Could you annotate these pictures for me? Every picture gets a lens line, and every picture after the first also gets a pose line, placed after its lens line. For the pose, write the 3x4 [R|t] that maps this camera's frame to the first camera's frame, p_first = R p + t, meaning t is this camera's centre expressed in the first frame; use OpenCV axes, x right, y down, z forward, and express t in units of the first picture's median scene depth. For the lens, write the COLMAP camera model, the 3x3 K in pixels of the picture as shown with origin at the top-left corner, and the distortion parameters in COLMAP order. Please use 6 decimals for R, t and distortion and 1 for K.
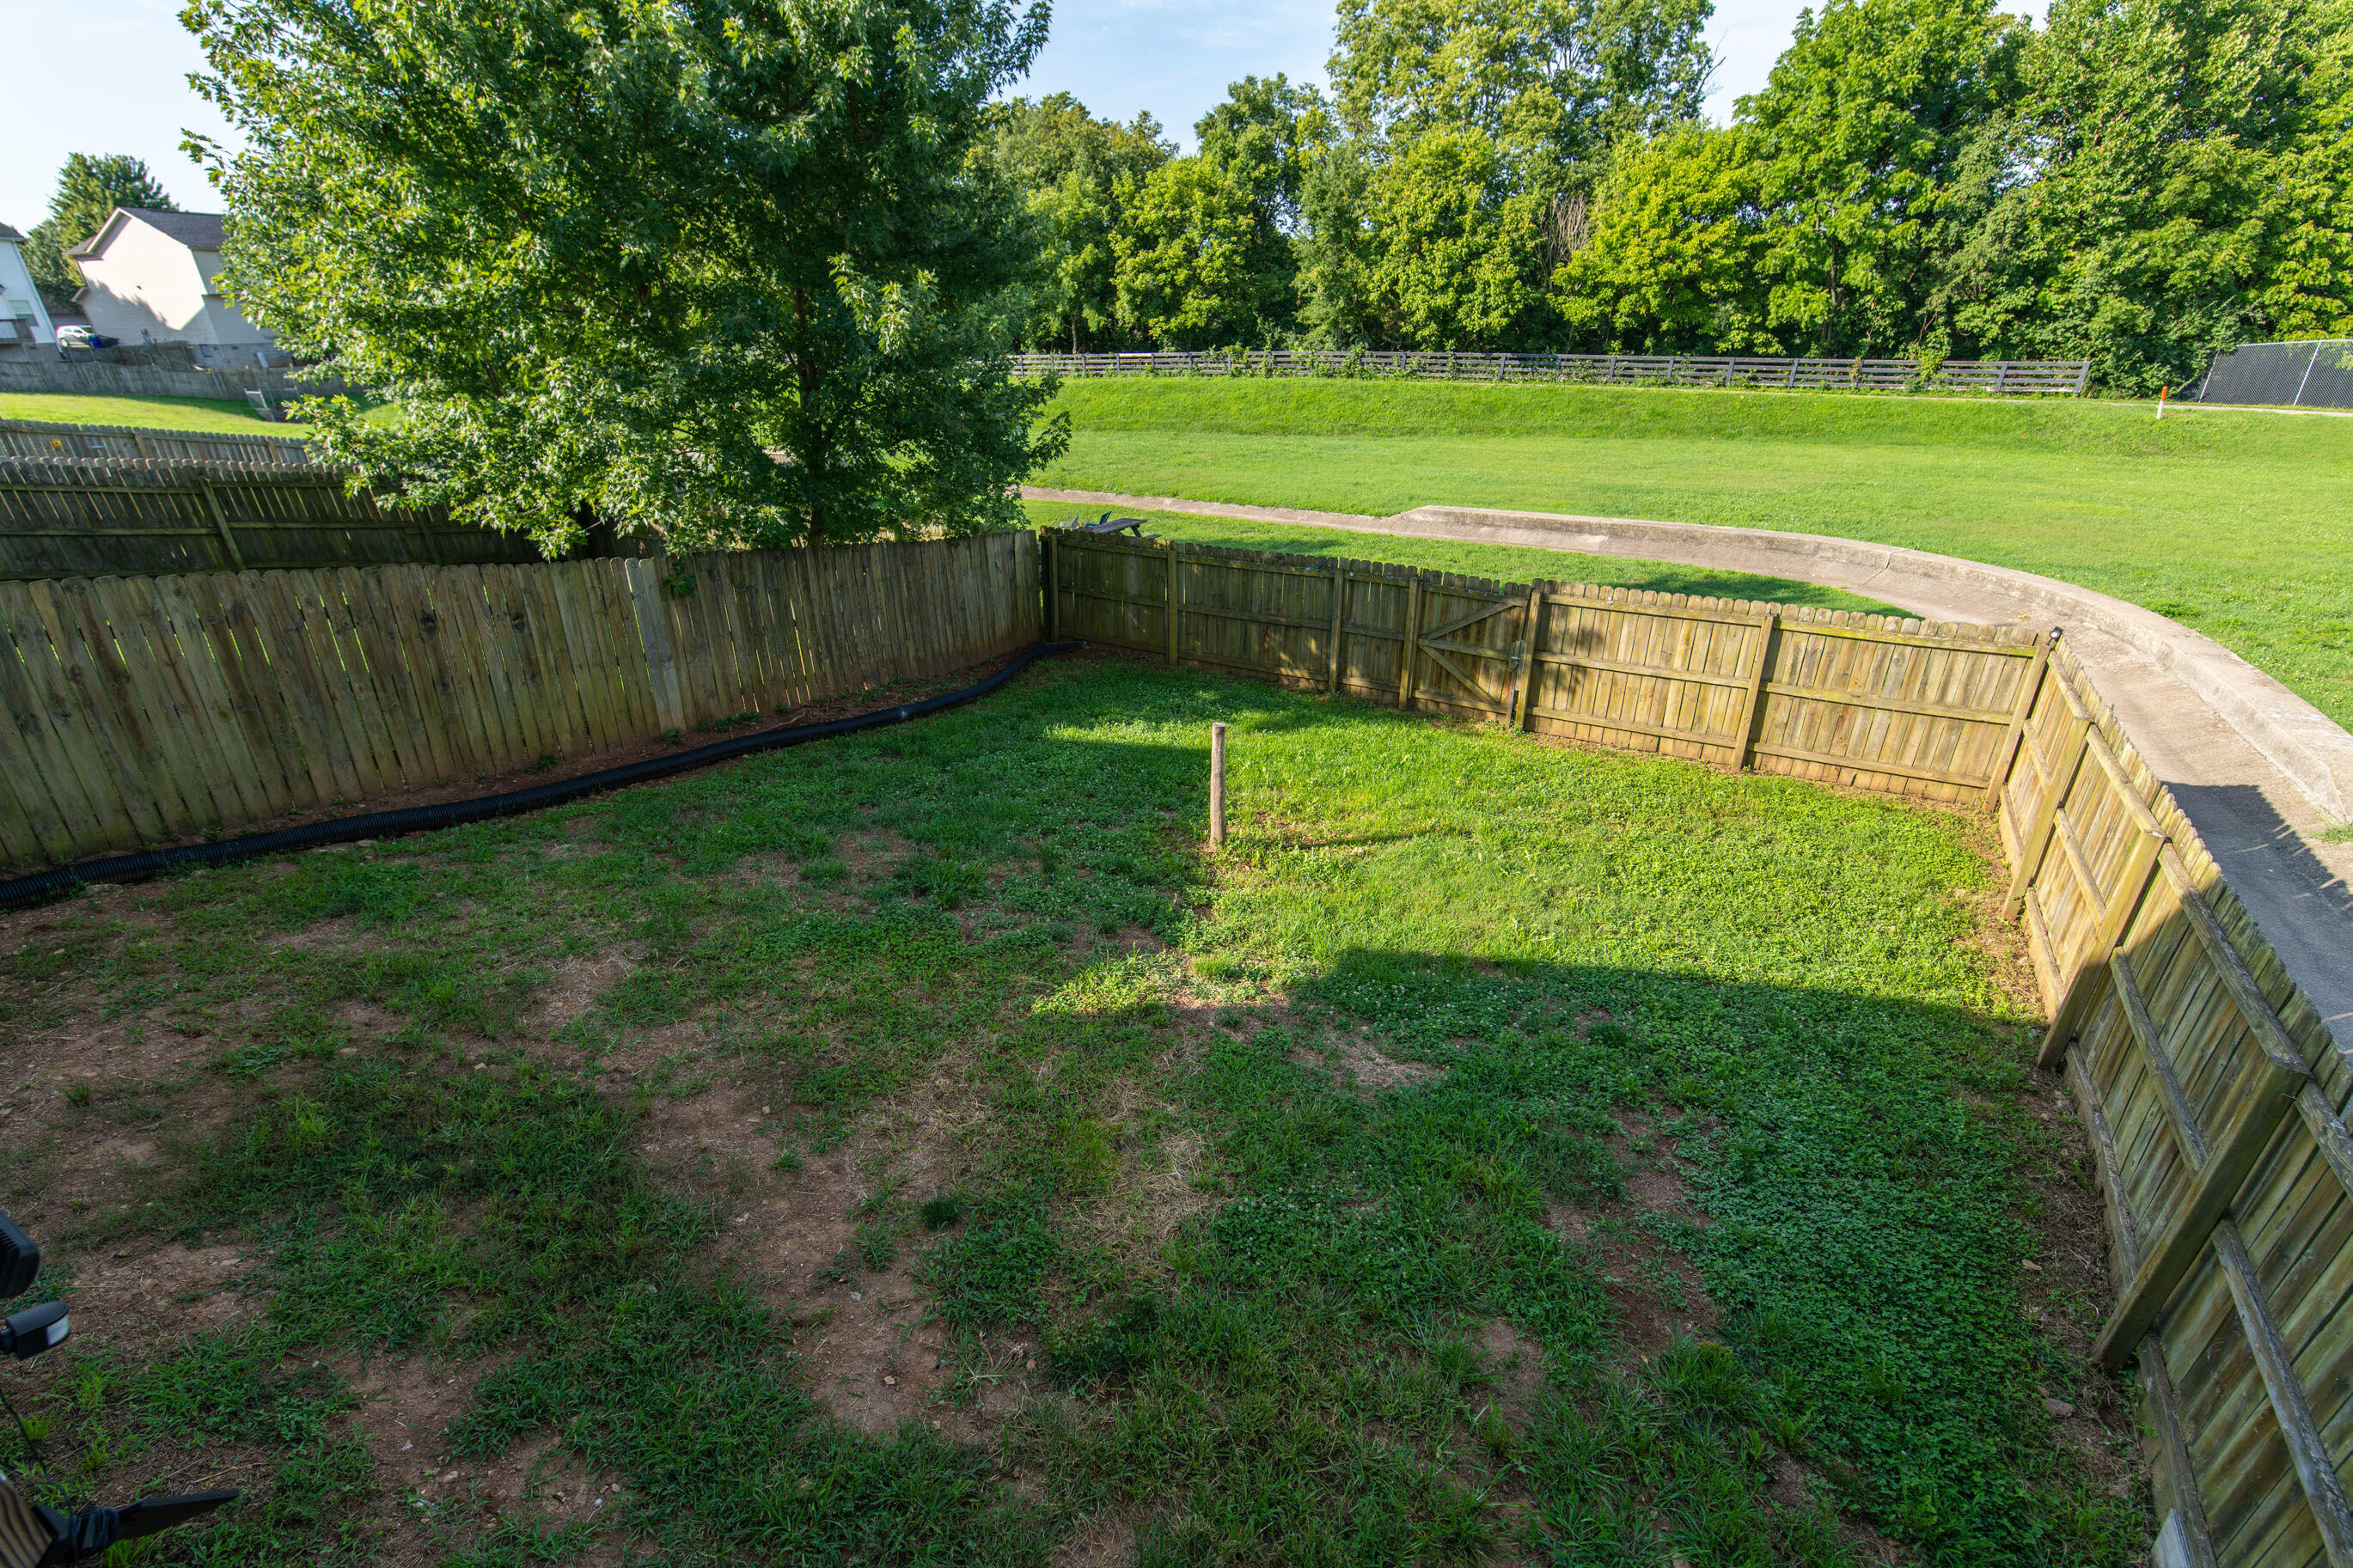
lens RADIAL K [[999.1, 0, 1176.5], [0, 999.1, 784.0], [0, 0, 1]] dist [-0.002361, 0.000023]
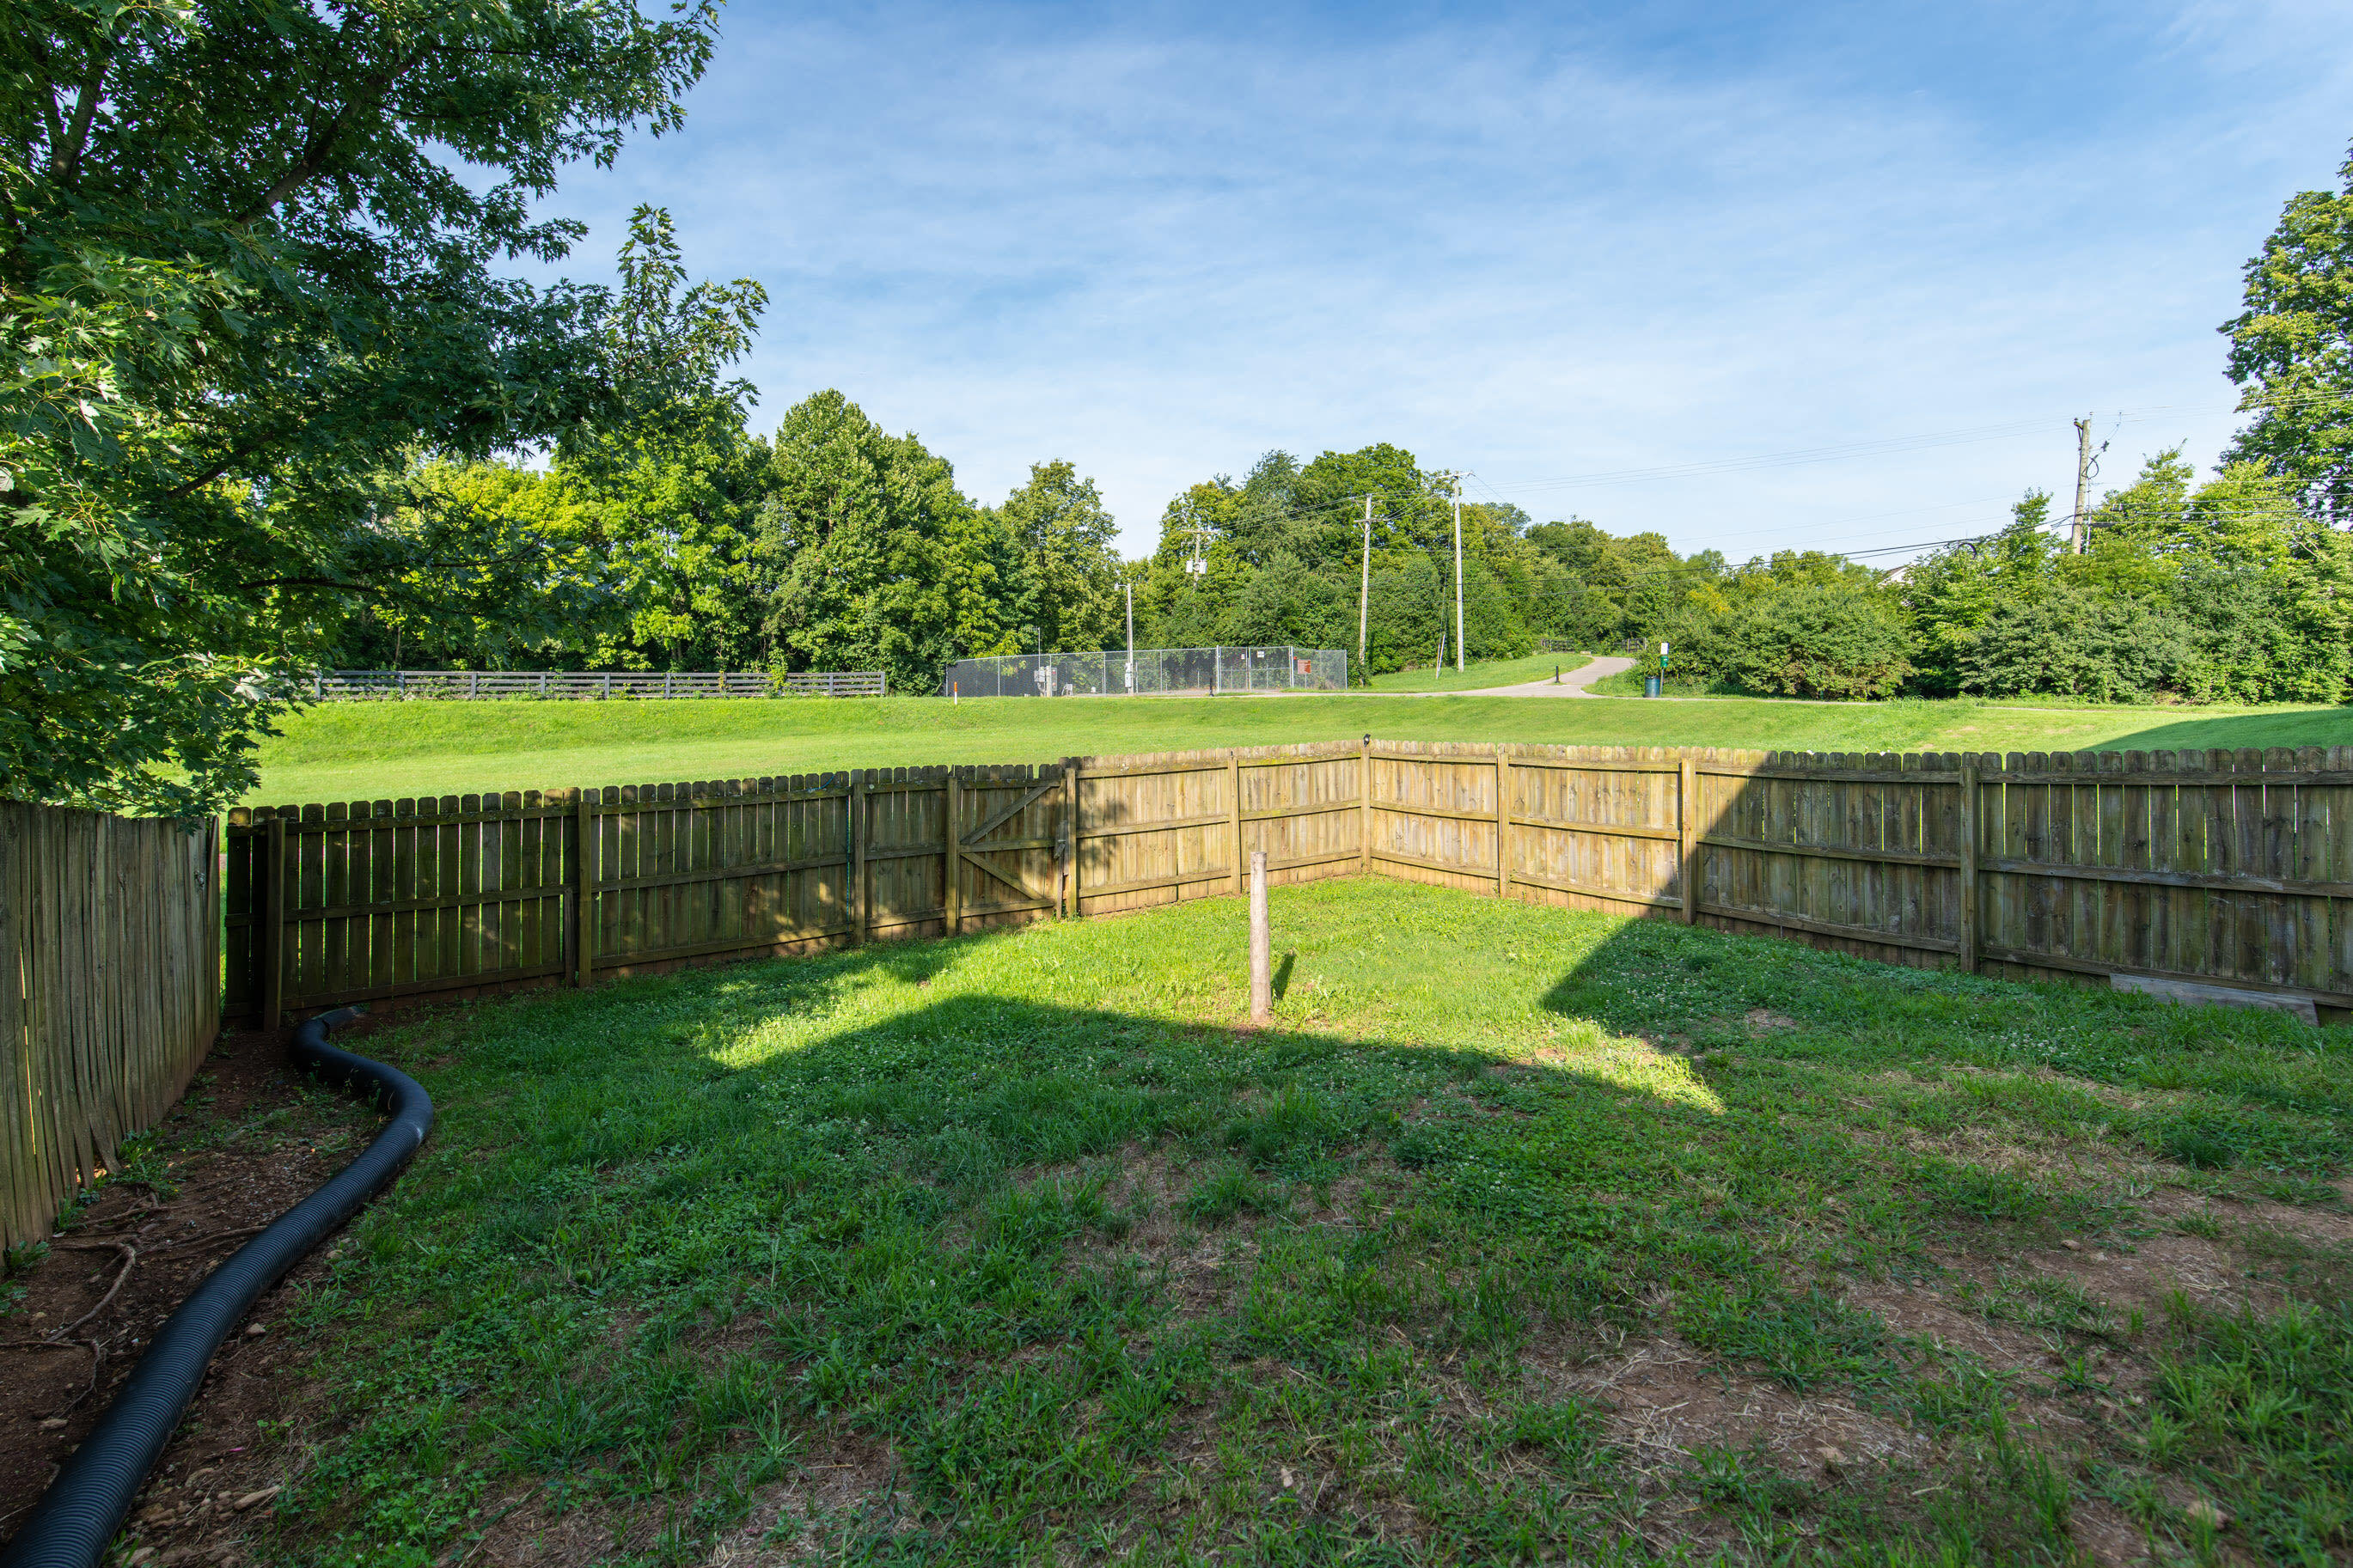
lens RADIAL K [[1053.1, 0, 1182.4], [0, 1053.1, 659.0], [0, 0, 1]] dist [-0.000337, -0.000118]
pose [[0.430751, 0.017434, 0.902302, -0.164549], [0.382285, 0.902156, -0.199931, -0.012798], [-0.817503, 0.431057, 0.381940, 0.145322]]
